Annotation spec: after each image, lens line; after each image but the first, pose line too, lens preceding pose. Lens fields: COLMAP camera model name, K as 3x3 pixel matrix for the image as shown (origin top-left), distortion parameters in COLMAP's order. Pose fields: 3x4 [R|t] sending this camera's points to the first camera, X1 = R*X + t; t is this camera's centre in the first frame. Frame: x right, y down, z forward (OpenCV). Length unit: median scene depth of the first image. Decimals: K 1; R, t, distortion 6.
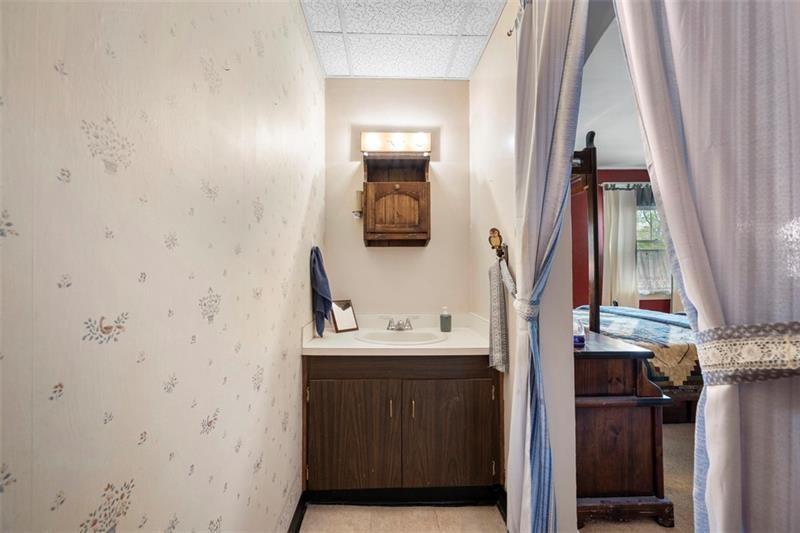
lens RADIAL K [[313.7, 0, 396.5], [0, 313.7, 264.3], [0, 0, 1]] dist [-0.003713, -0.000588]
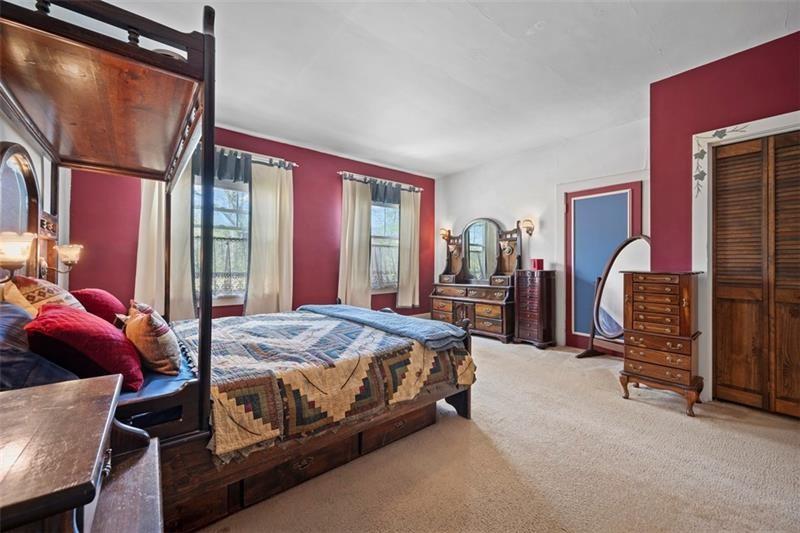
lens RADIAL K [[313.7, 0, 402.6], [0, 313.7, 266.9], [0, 0, 1]] dist [-0.003713, -0.000588]
pose [[0.790969, 0.009886, 0.611777, 0.236358], [-0.022843, 0.999650, 0.013380, 0.009435], [-0.611430, -0.024558, 0.790918, 0.143978]]
